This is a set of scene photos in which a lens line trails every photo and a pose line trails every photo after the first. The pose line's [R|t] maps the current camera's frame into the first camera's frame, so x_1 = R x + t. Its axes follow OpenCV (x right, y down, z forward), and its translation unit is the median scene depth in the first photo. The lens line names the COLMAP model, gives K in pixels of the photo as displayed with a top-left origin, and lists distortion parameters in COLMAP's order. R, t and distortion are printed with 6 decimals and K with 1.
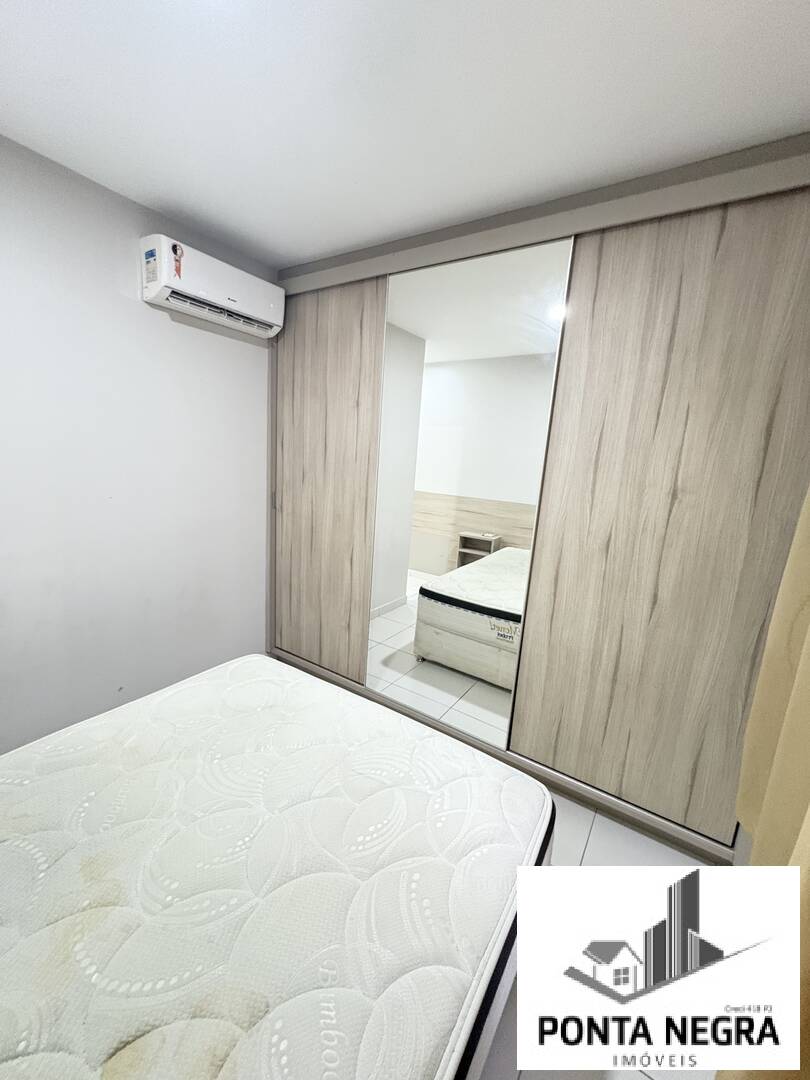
lens RADIAL K [[431.3, 0, 405.0], [0, 431.3, 540.0], [0, 0, 1]] dist [0.000376, 0.000227]
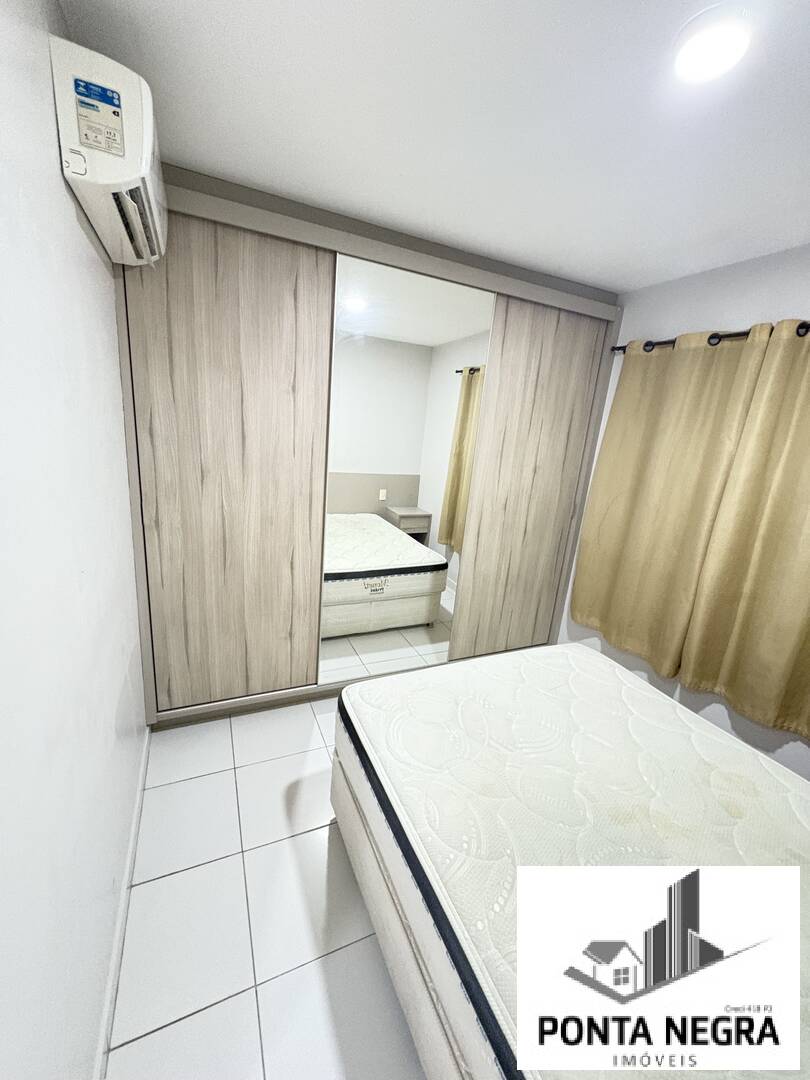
lens RADIAL K [[431.3, 0, 405.0], [0, 431.3, 540.0], [0, 0, 1]] dist [0.000376, 0.000227]
pose [[0.527980, -0.236124, 0.815772, -0.759600], [0.120187, 0.971678, 0.203464, -0.164932], [-0.840710, -0.009380, 0.541405, 0.326598]]
